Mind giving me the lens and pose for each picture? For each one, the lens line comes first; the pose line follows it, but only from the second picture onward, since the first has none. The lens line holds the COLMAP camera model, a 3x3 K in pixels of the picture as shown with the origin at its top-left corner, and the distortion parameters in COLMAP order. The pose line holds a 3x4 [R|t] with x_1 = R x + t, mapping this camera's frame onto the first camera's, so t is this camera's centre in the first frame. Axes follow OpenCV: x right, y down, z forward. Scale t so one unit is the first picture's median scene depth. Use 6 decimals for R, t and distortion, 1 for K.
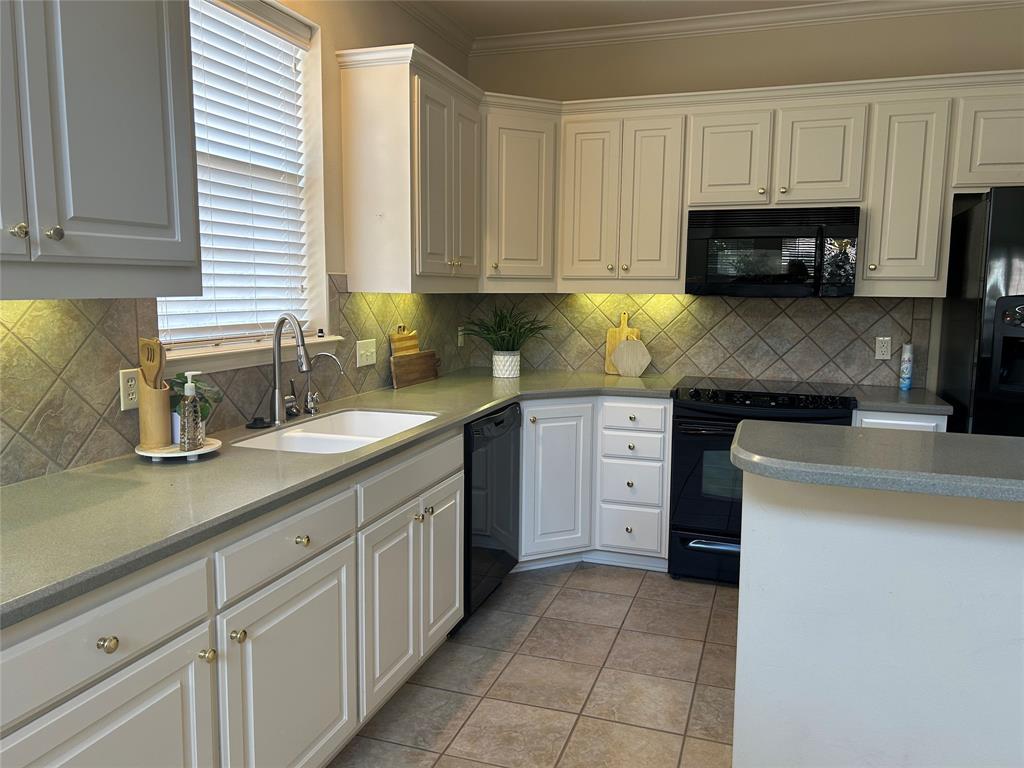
lens RADIAL K [[764.0, 0, 512.0], [0, 764.0, 384.0], [0, 0, 1]] dist [0.108230, -0.196718]
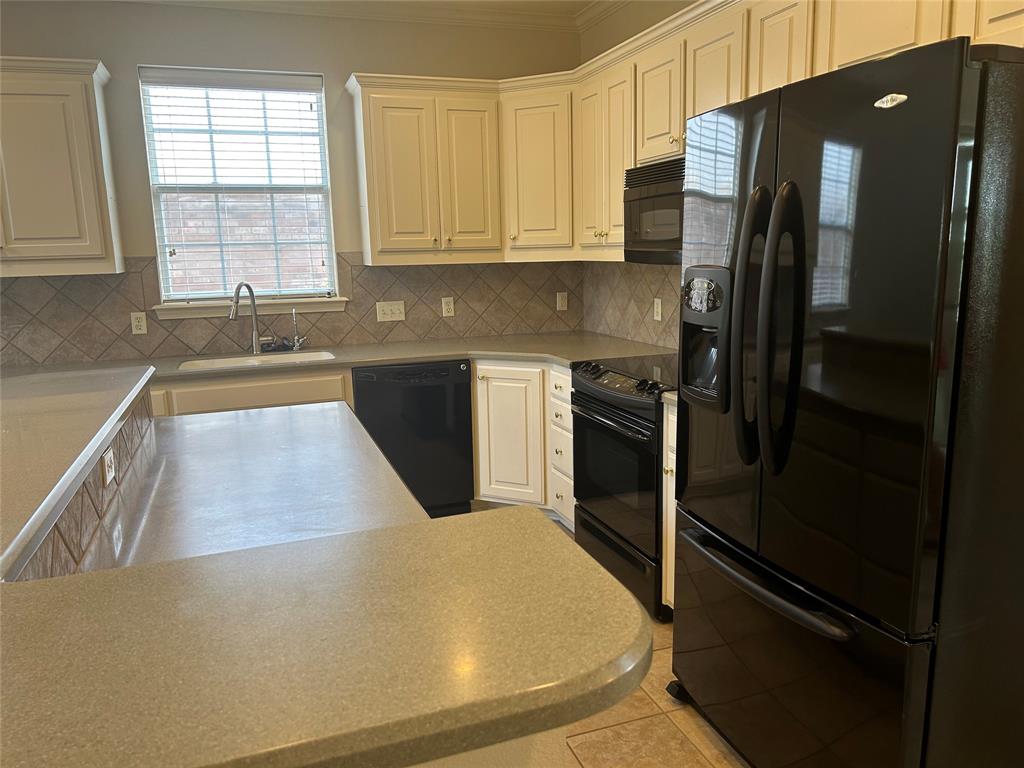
lens RADIAL K [[764.0, 0, 512.0], [0, 764.0, 384.0], [0, 0, 1]] dist [0.108230, -0.196718]
pose [[0.622855, 0.111360, -0.774371, 1.011293], [-0.070693, 0.993779, 0.086052, -0.047851], [0.779136, 0.001145, 0.626853, 0.376614]]
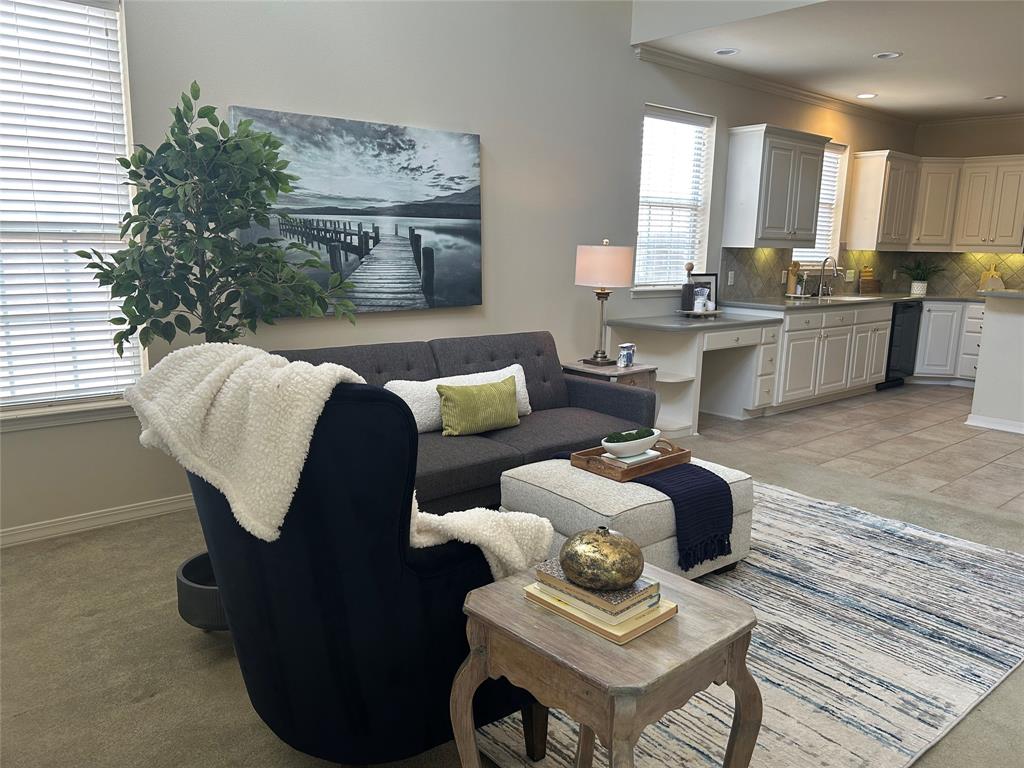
lens RADIAL K [[768.6, 0, 512.0], [0, 768.6, 384.0], [0, 0, 1]] dist [0.064442, -0.088154]
pose [[0.868600, 0.101735, -0.484957, 0.089239], [-0.079876, 0.994644, 0.065592, 0.199672], [0.489033, -0.018237, 0.872075, -1.466069]]
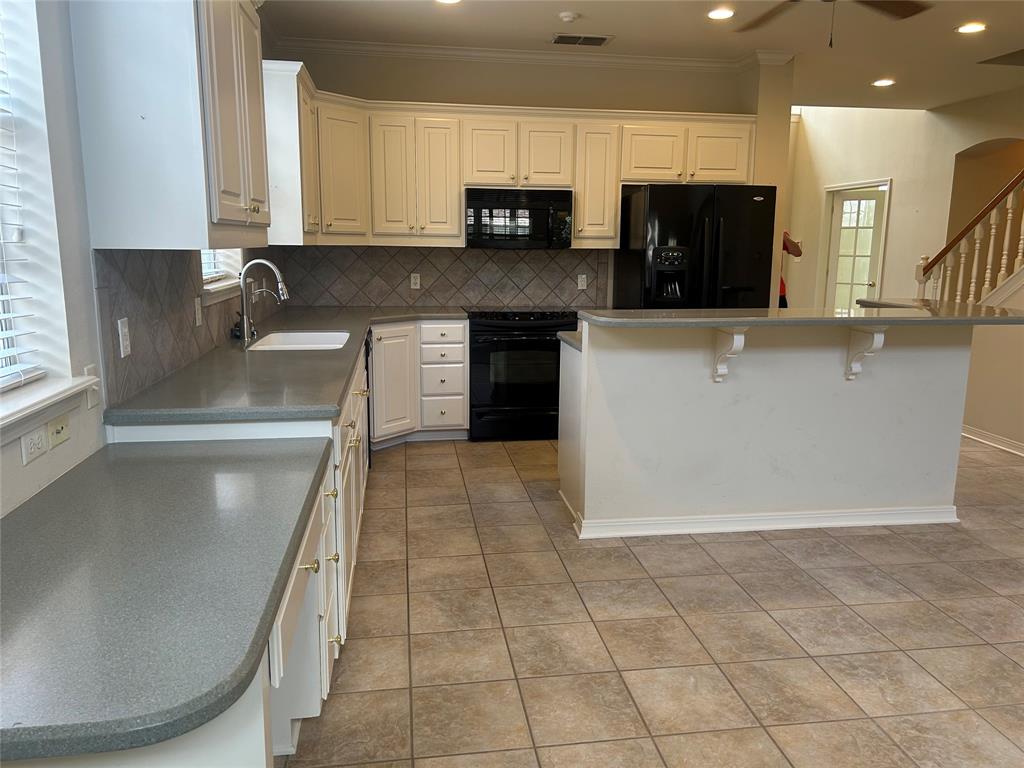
lens RADIAL K [[764.0, 0, 512.0], [0, 764.0, 384.0], [0, 0, 1]] dist [0.108230, -0.196718]
pose [[0.890105, -0.081744, 0.448365, -0.377384], [0.054822, 0.995844, 0.072724, 0.040197], [-0.452447, -0.040151, 0.890887, -0.338180]]
